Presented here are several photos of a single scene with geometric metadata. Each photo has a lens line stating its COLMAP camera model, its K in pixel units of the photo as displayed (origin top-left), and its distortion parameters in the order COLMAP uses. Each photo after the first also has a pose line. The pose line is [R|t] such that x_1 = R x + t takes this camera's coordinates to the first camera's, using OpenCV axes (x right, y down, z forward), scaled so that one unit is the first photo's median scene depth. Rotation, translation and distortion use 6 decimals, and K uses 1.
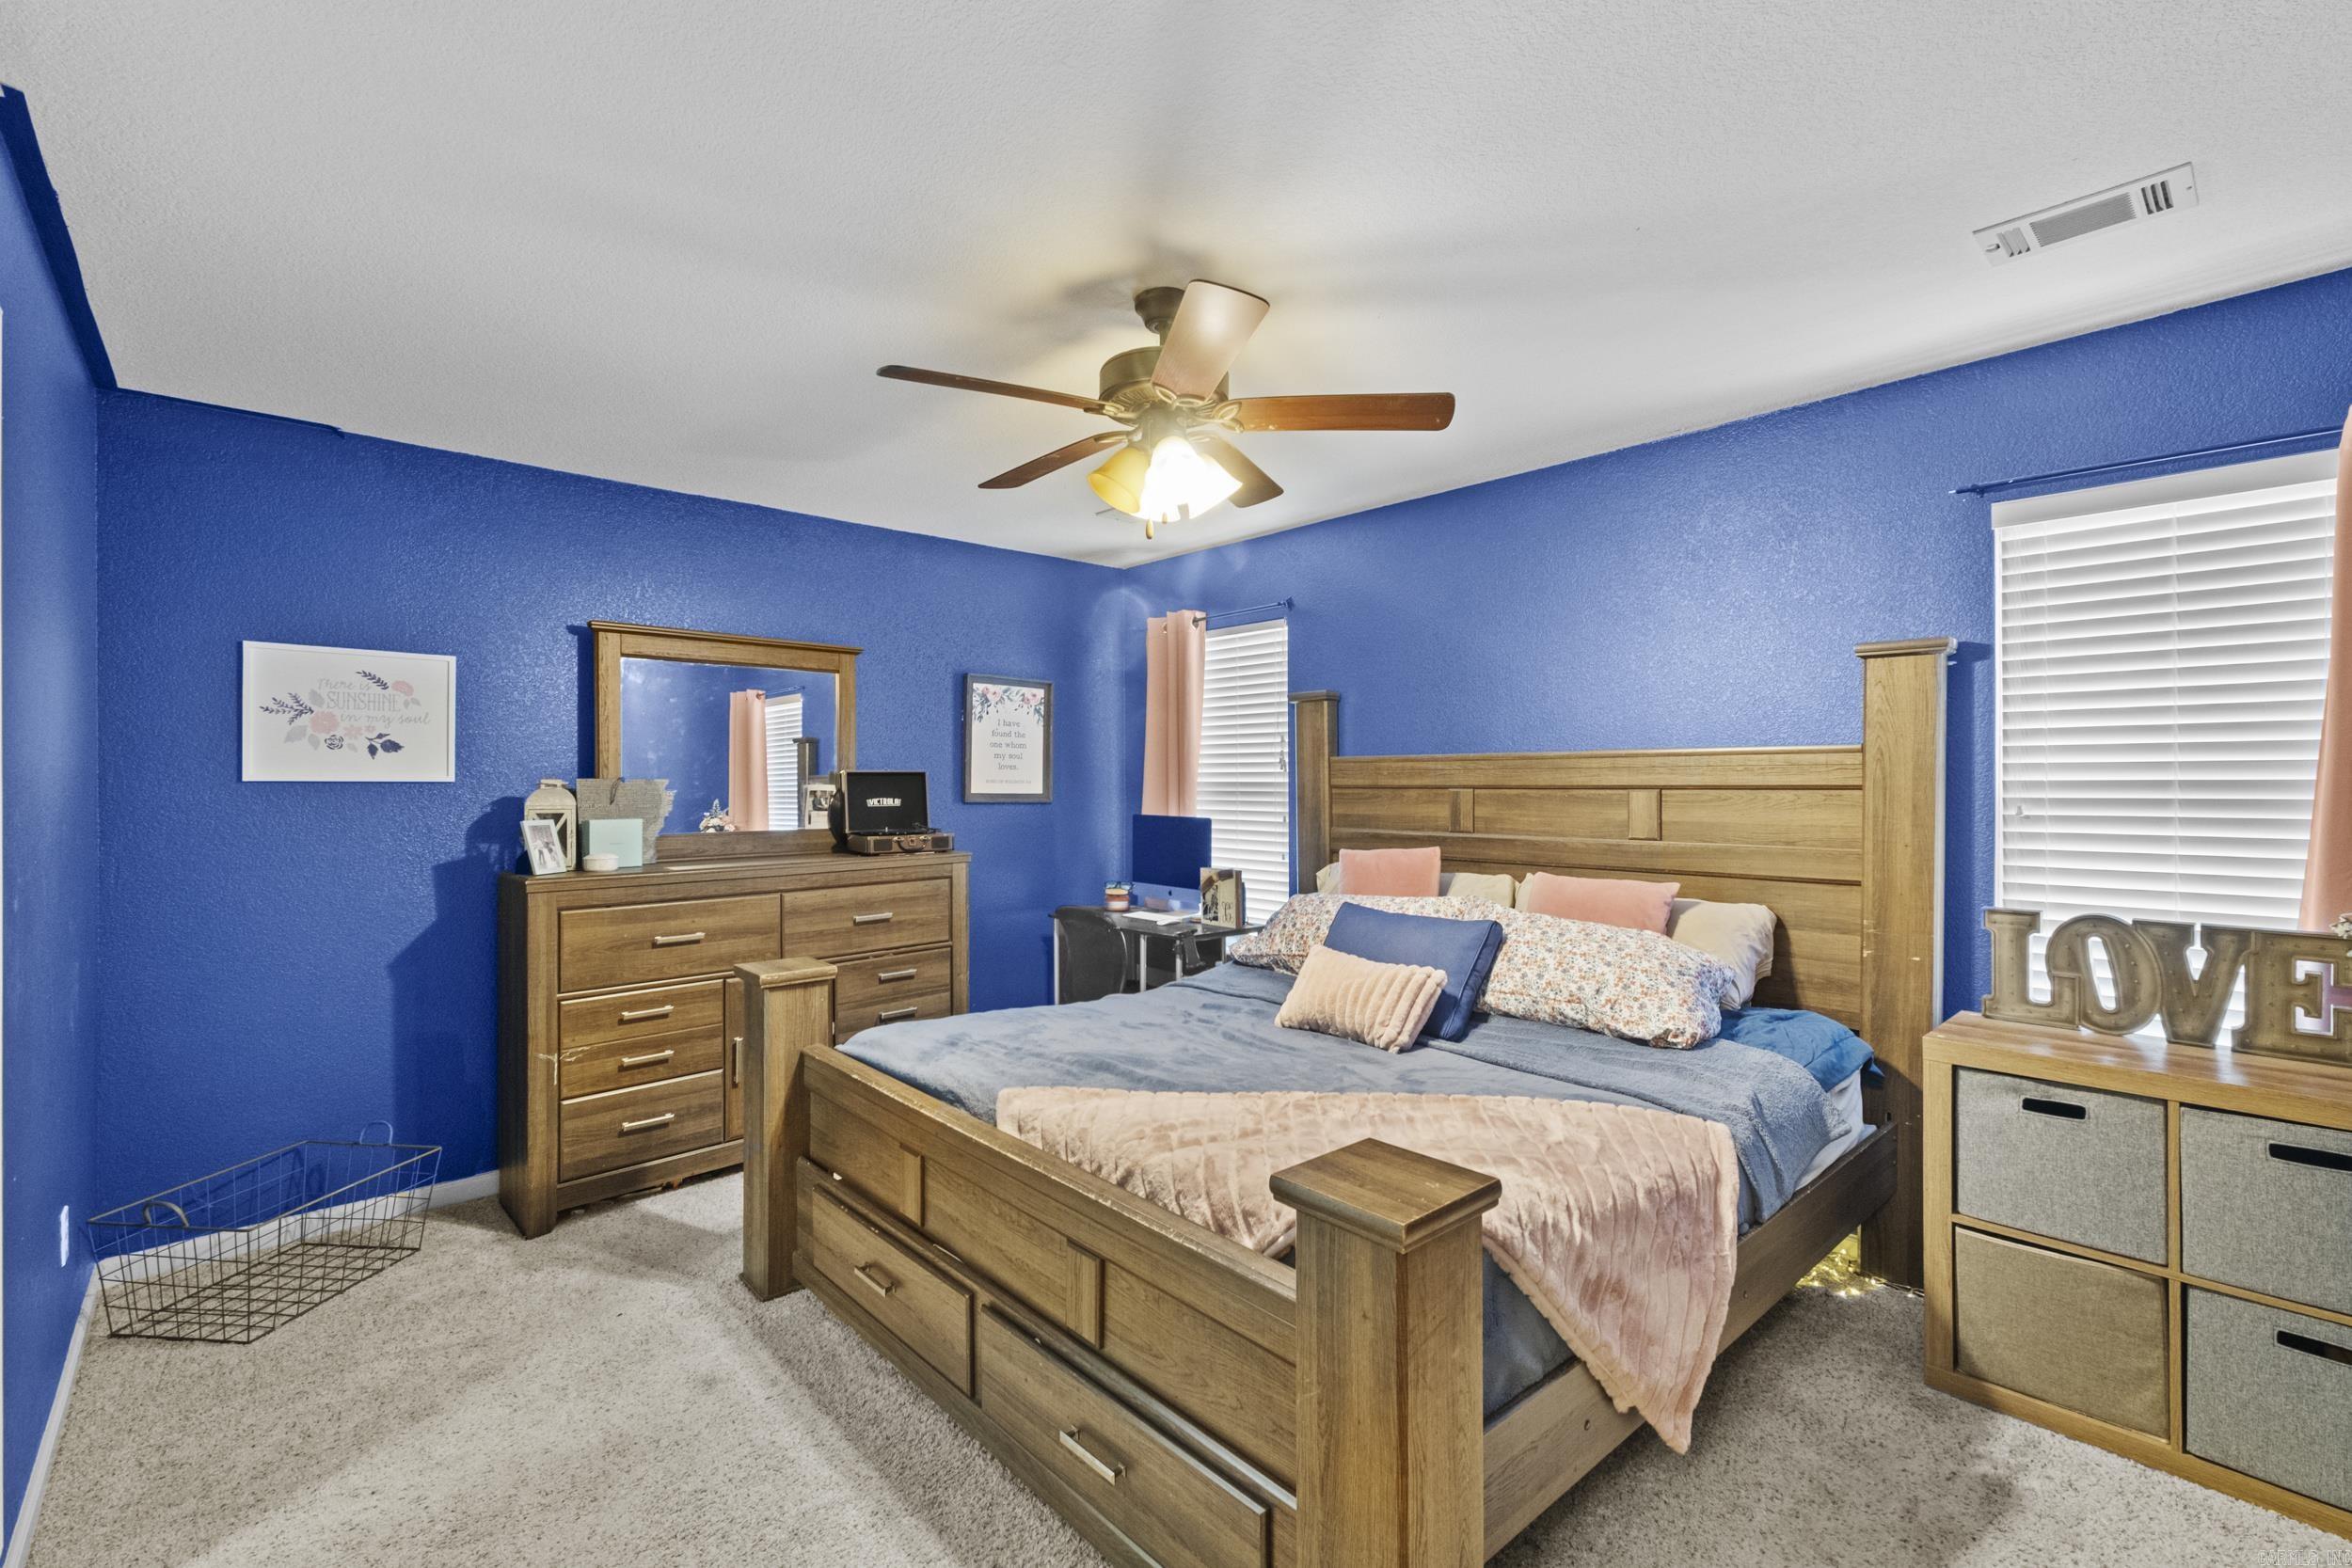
lens RADIAL K [[1018.0, 0, 1158.1], [0, 1018.0, 775.8], [0, 0, 1]] dist [0.005307, 0.000250]
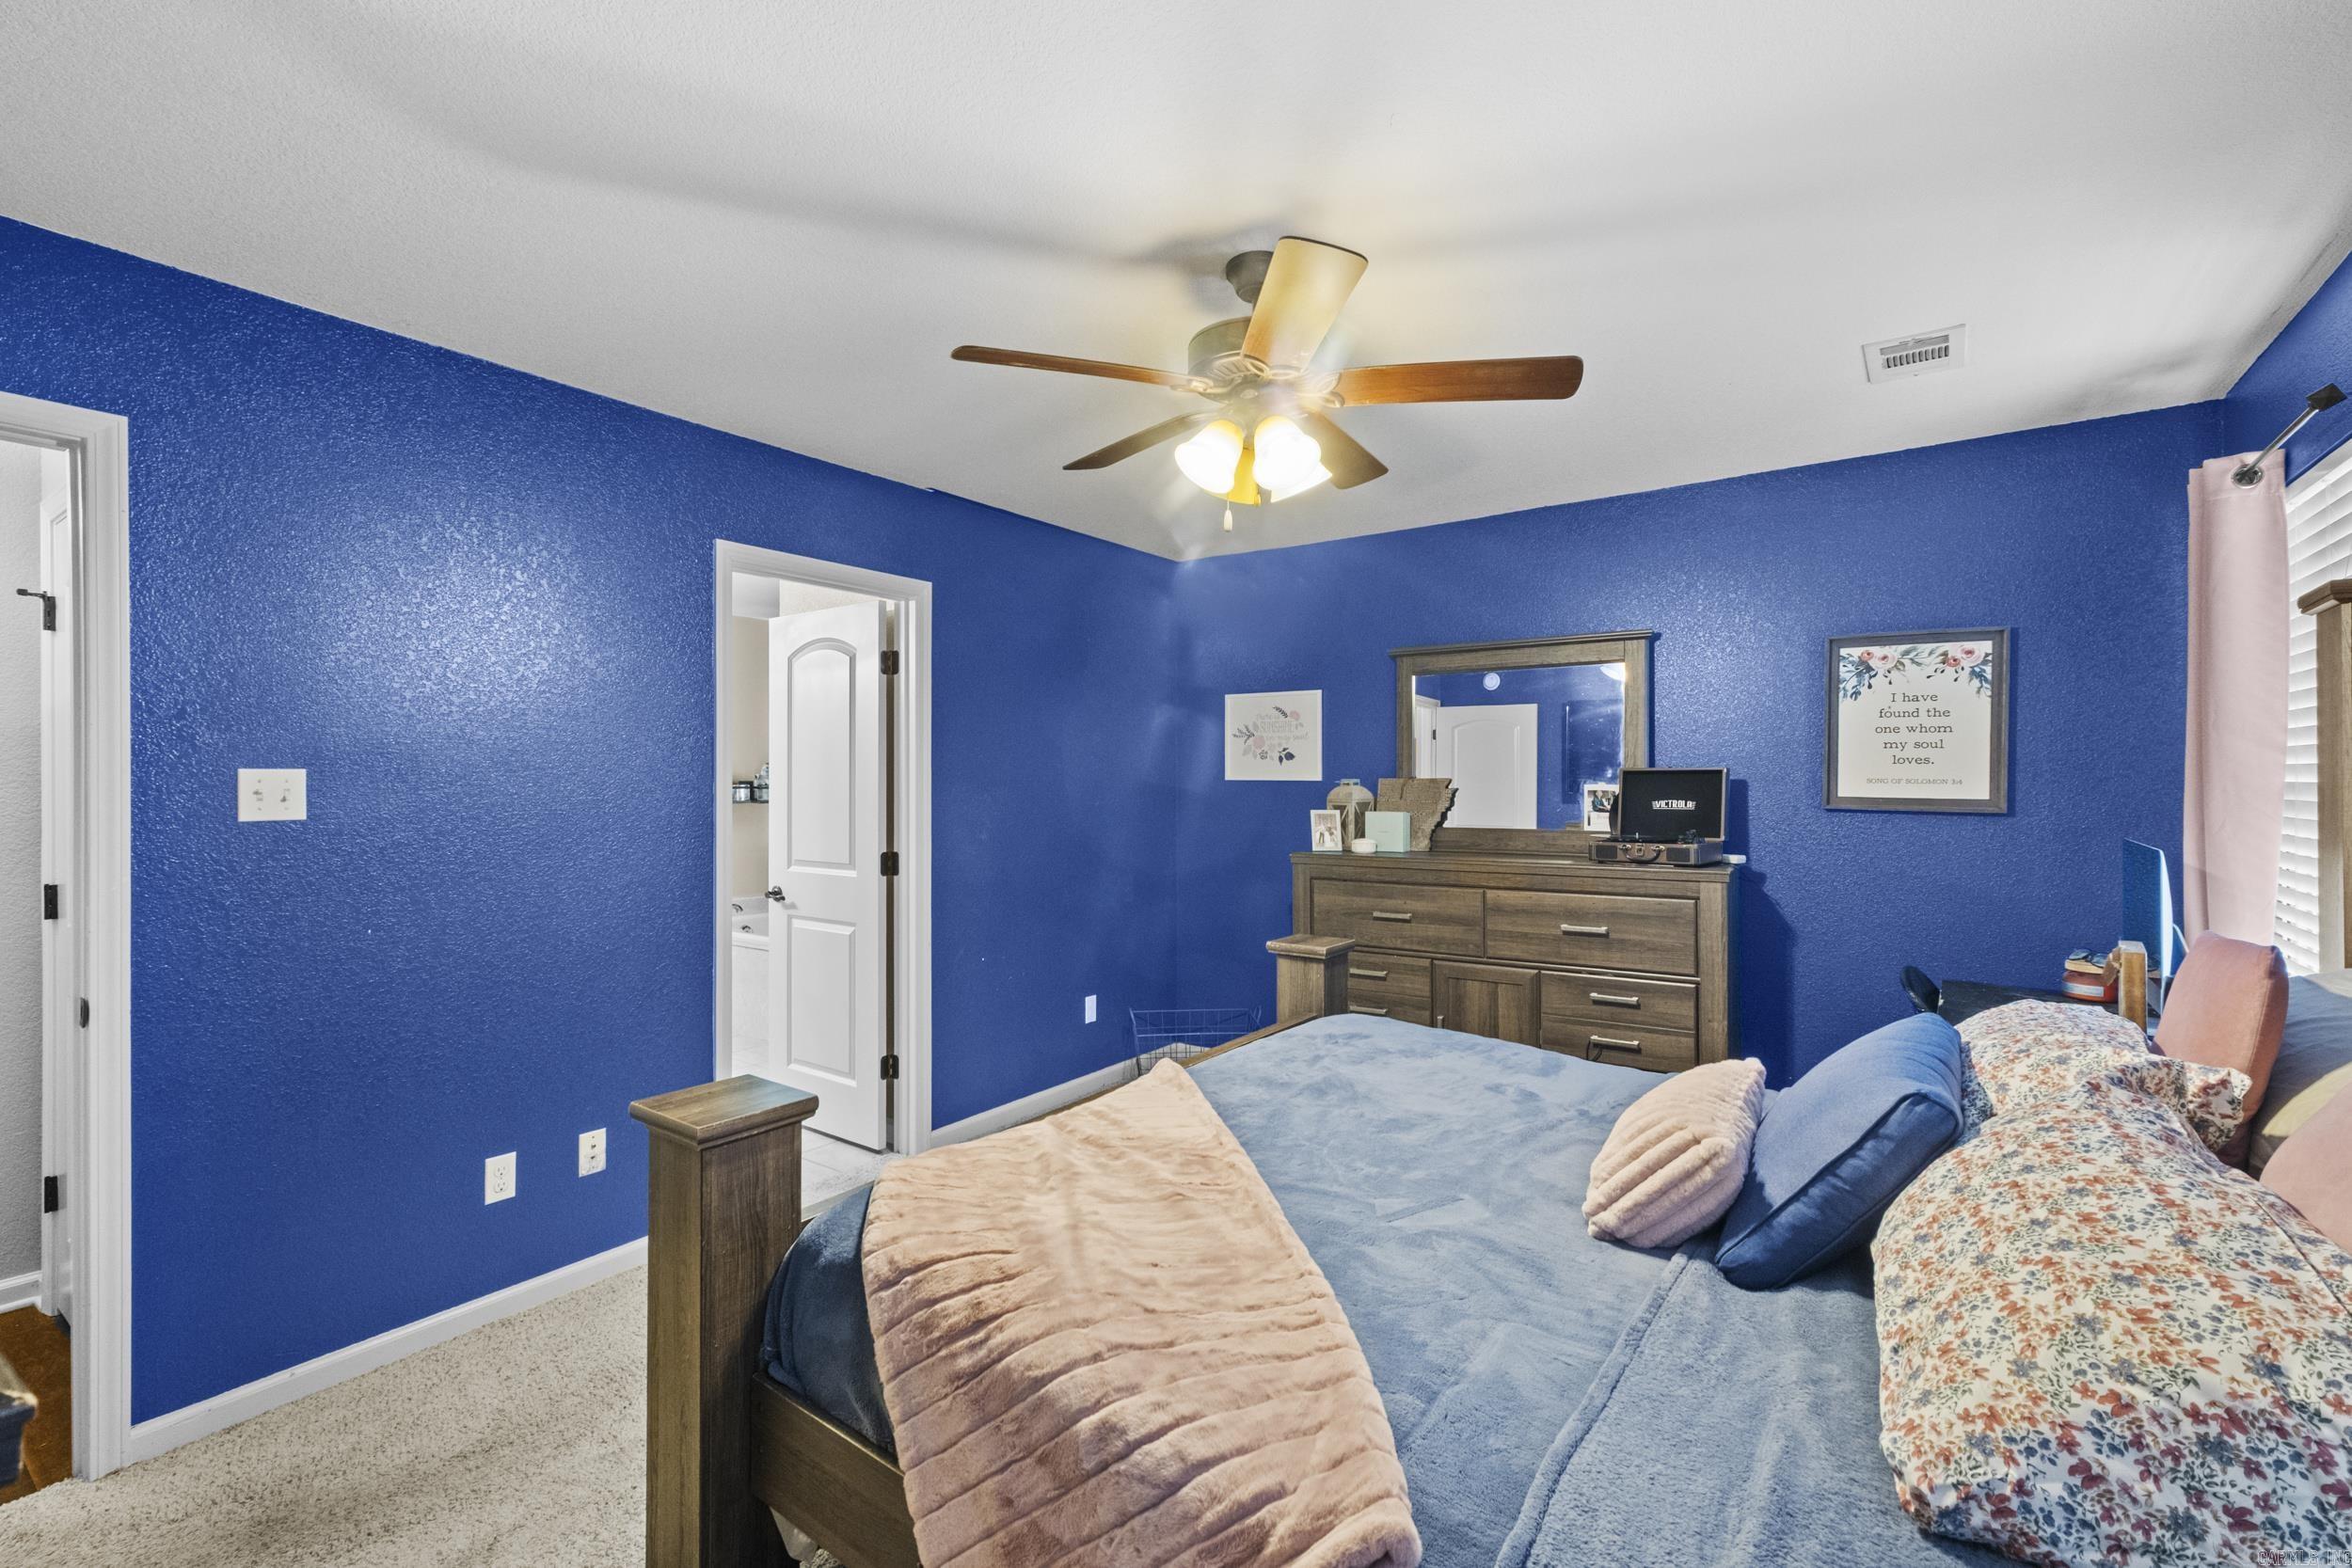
lens RADIAL K [[1018.0, 0, 1158.1], [0, 1018.0, 775.8], [0, 0, 1]] dist [0.005307, 0.000250]
pose [[0.204492, -0.001801, -0.978867, 0.529467], [0.006536, 0.999979, -0.000475, -0.001324], [0.978846, -0.006301, 0.204499, 0.428356]]
